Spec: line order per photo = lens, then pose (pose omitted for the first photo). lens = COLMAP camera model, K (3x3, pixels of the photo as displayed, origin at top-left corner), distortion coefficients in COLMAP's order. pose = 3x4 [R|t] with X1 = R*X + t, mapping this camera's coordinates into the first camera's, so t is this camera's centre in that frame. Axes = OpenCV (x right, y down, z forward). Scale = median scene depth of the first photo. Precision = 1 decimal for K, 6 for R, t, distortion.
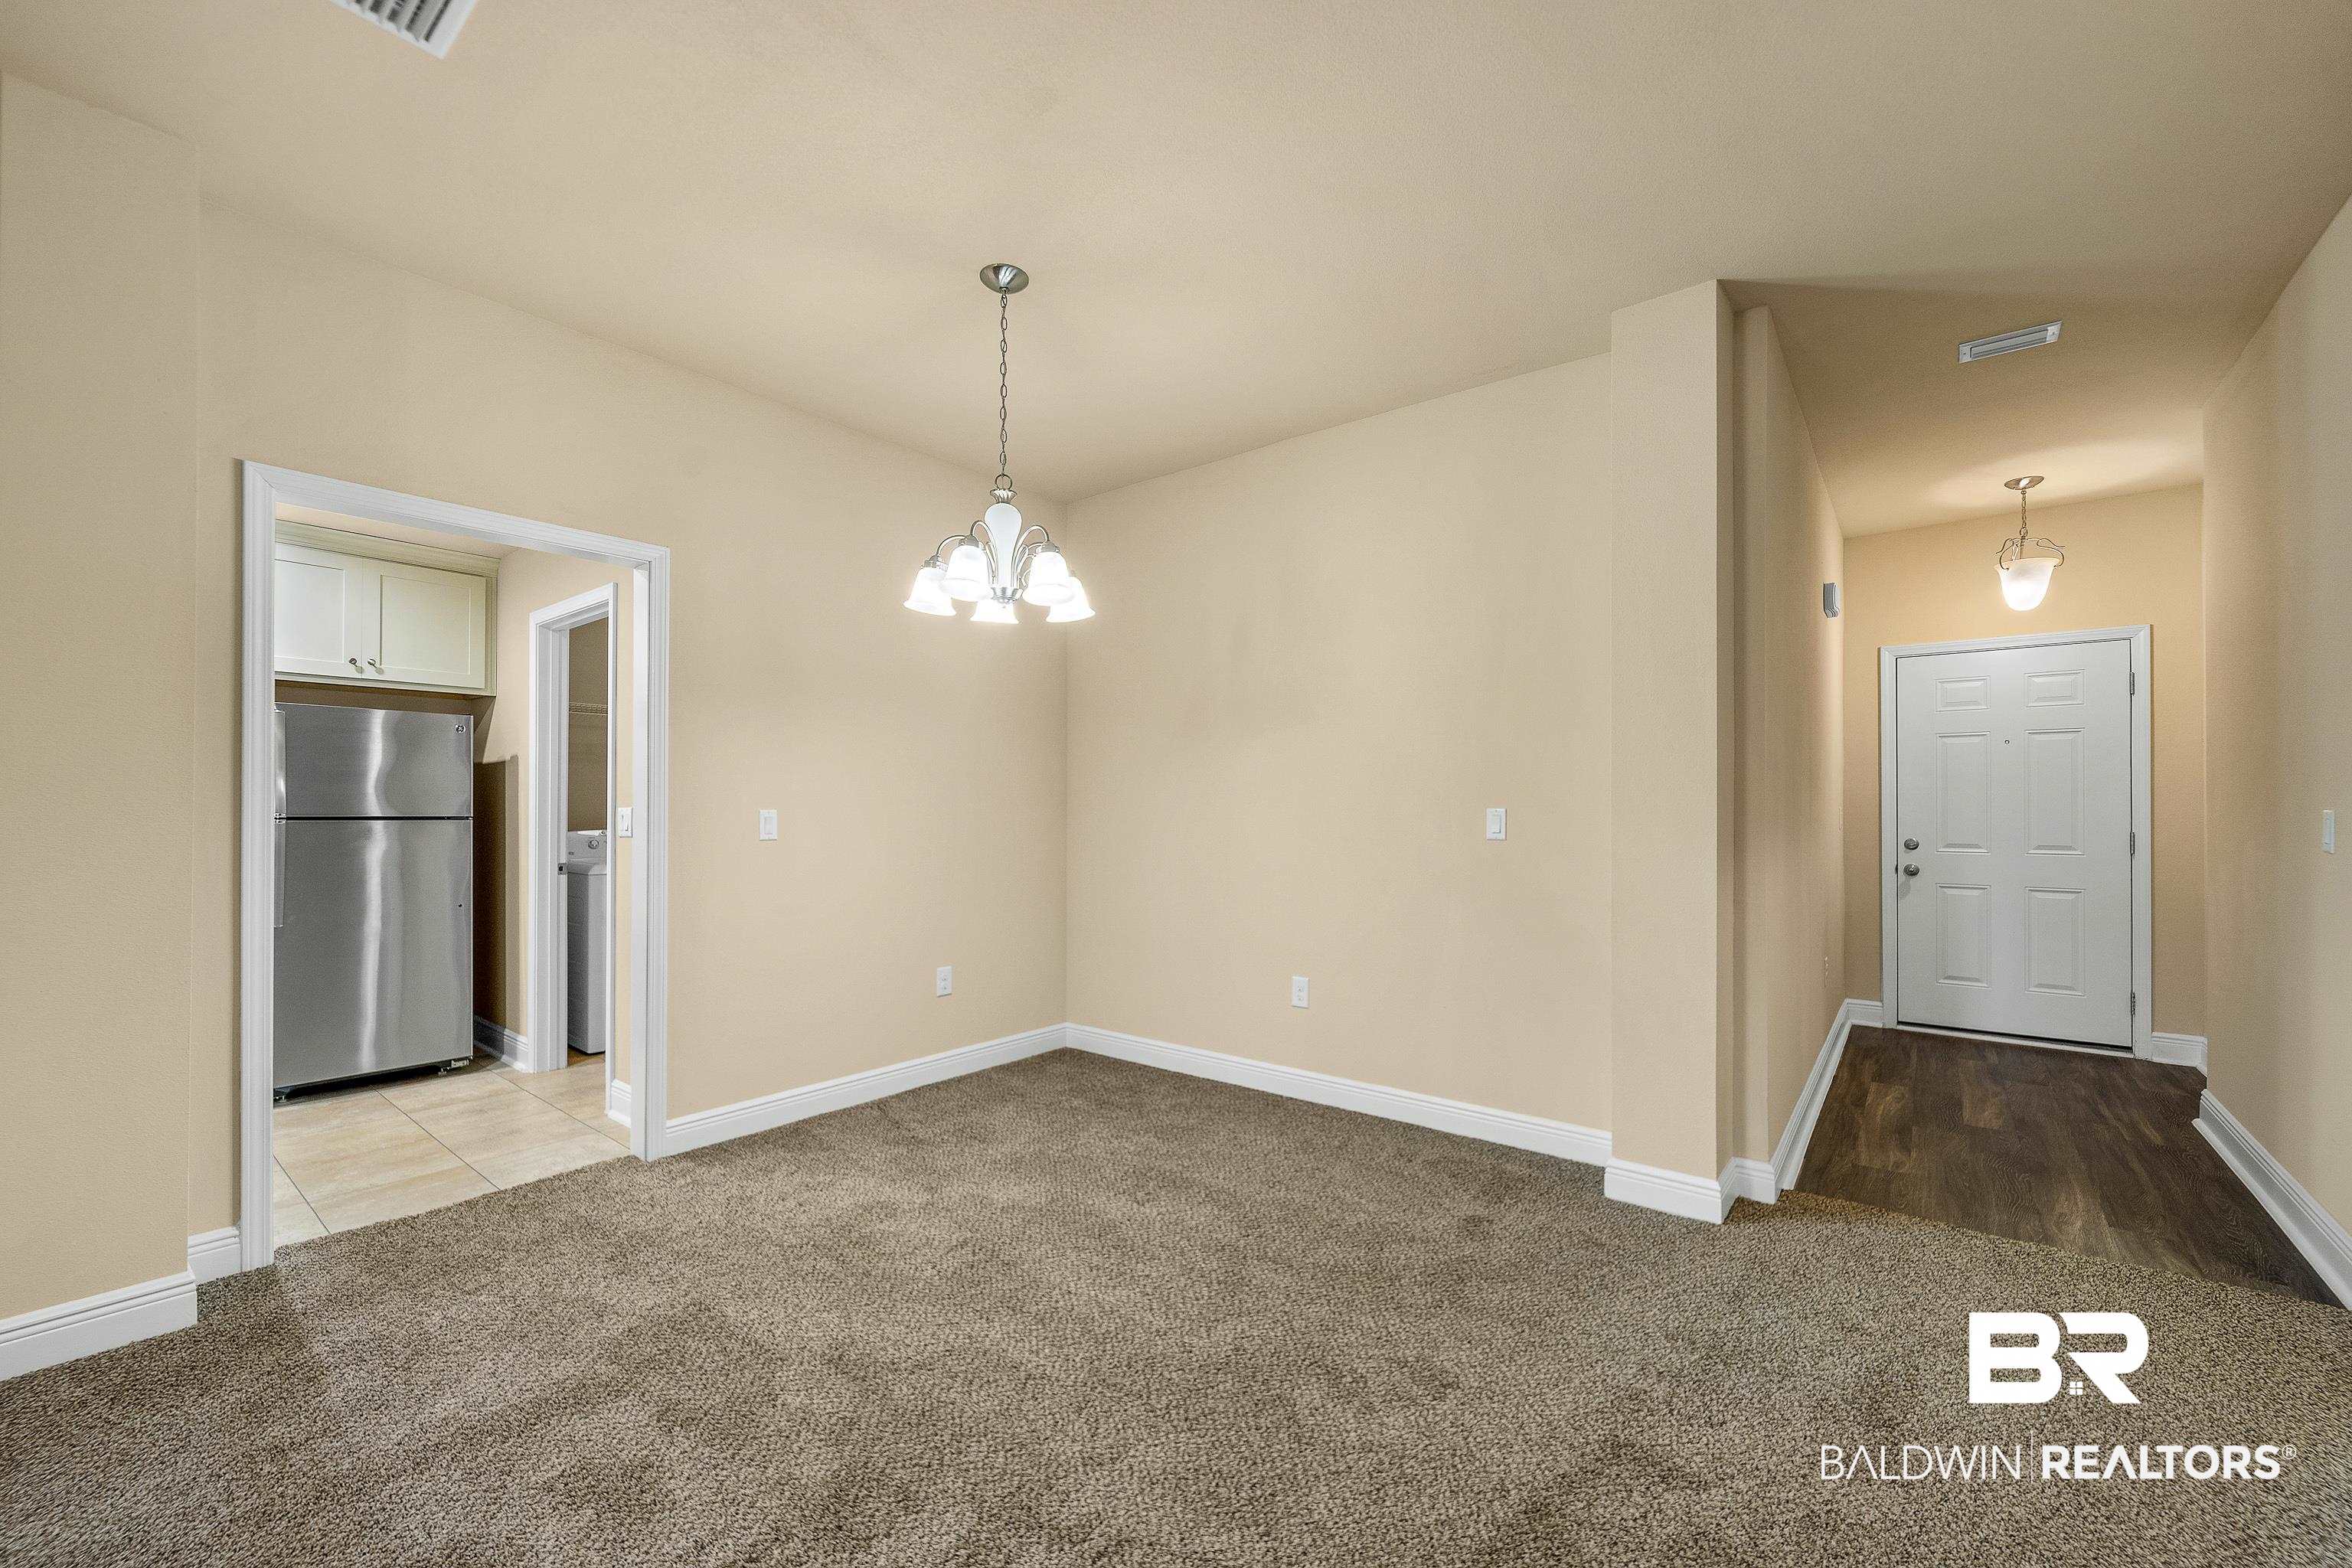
lens RADIAL K [[897.0, 0, 1206.3], [0, 897.0, 816.1], [0, 0, 1]] dist [0.001590, -0.000714]
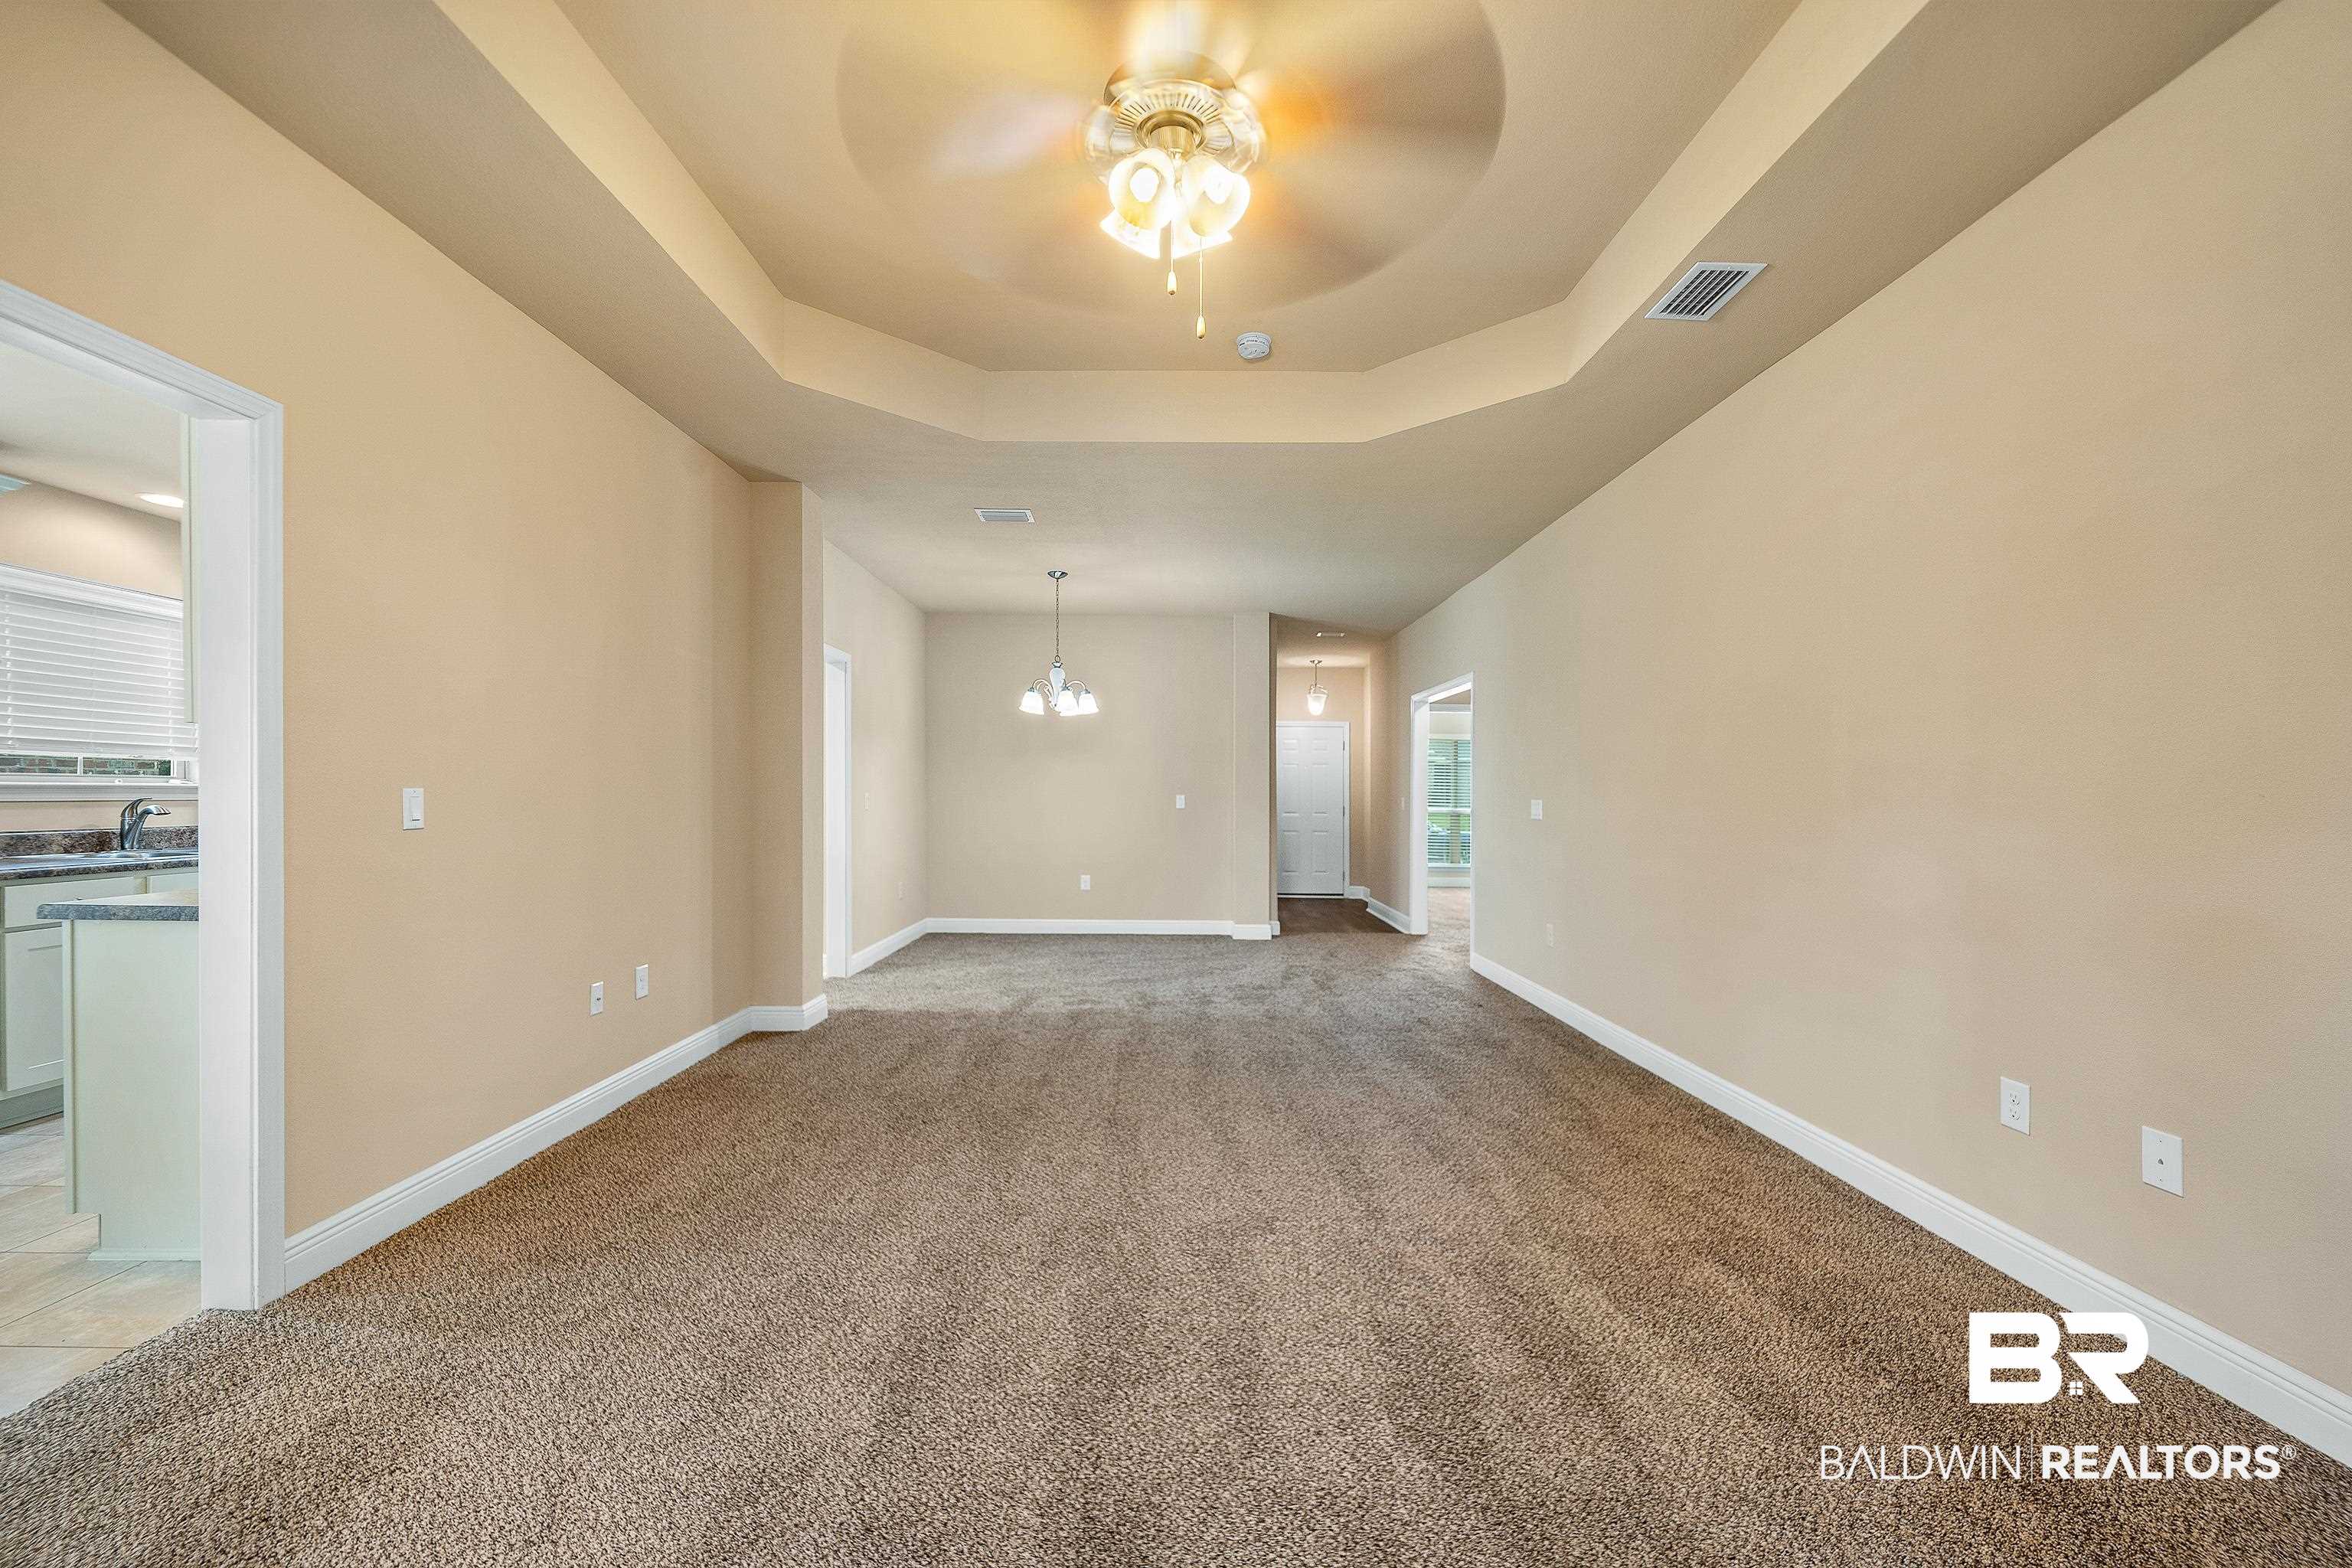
lens RADIAL K [[897.0, 0, 1168.3], [0, 897.0, 805.5], [0, 0, 1]] dist [0.001590, -0.000714]
pose [[0.786956, 0.001346, 0.617007, -0.899593], [-0.006710, 0.999957, 0.006377, 0.001738], [-0.616972, -0.009158, 0.786932, -0.660583]]
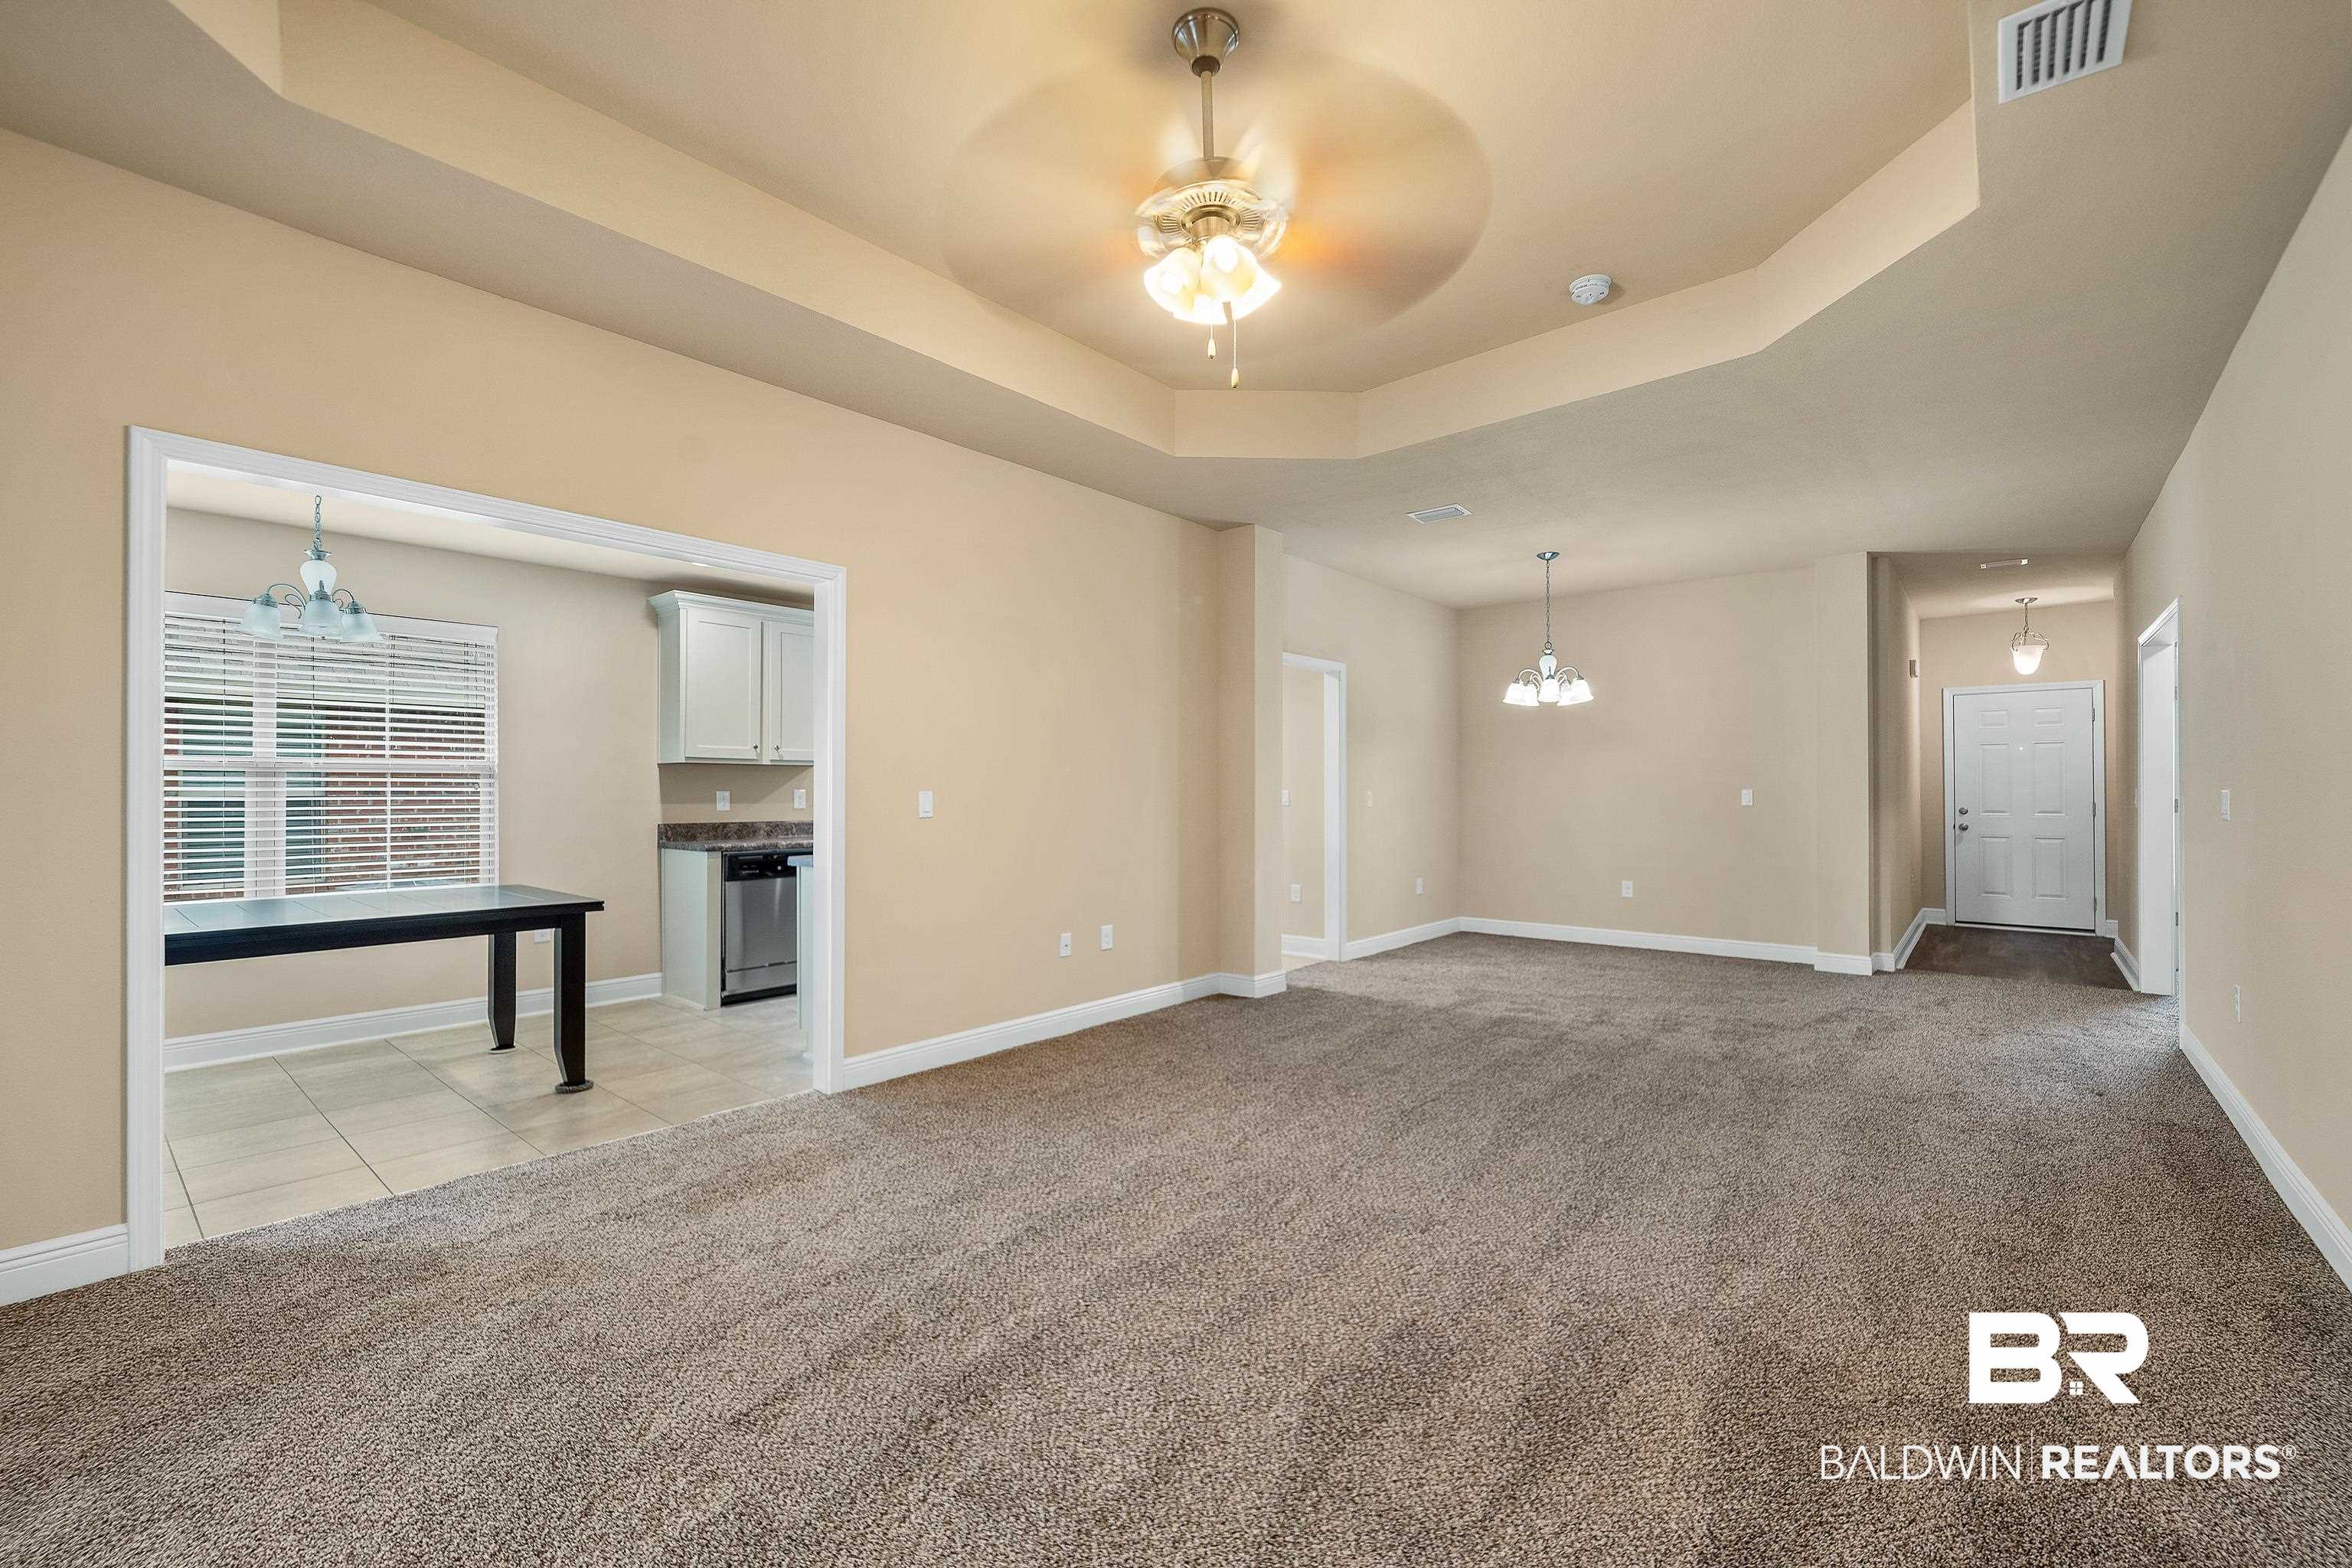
lens RADIAL K [[943.0, 0, 1211.0], [0, 943.0, 790.4], [0, 0, 1]] dist [-0.002794, 0.000728]
pose [[0.999830, -0.001570, -0.018360, -0.628135], [0.001450, 0.999977, -0.006568, 0.003189], [0.018370, 0.006541, 0.999810, -0.841772]]
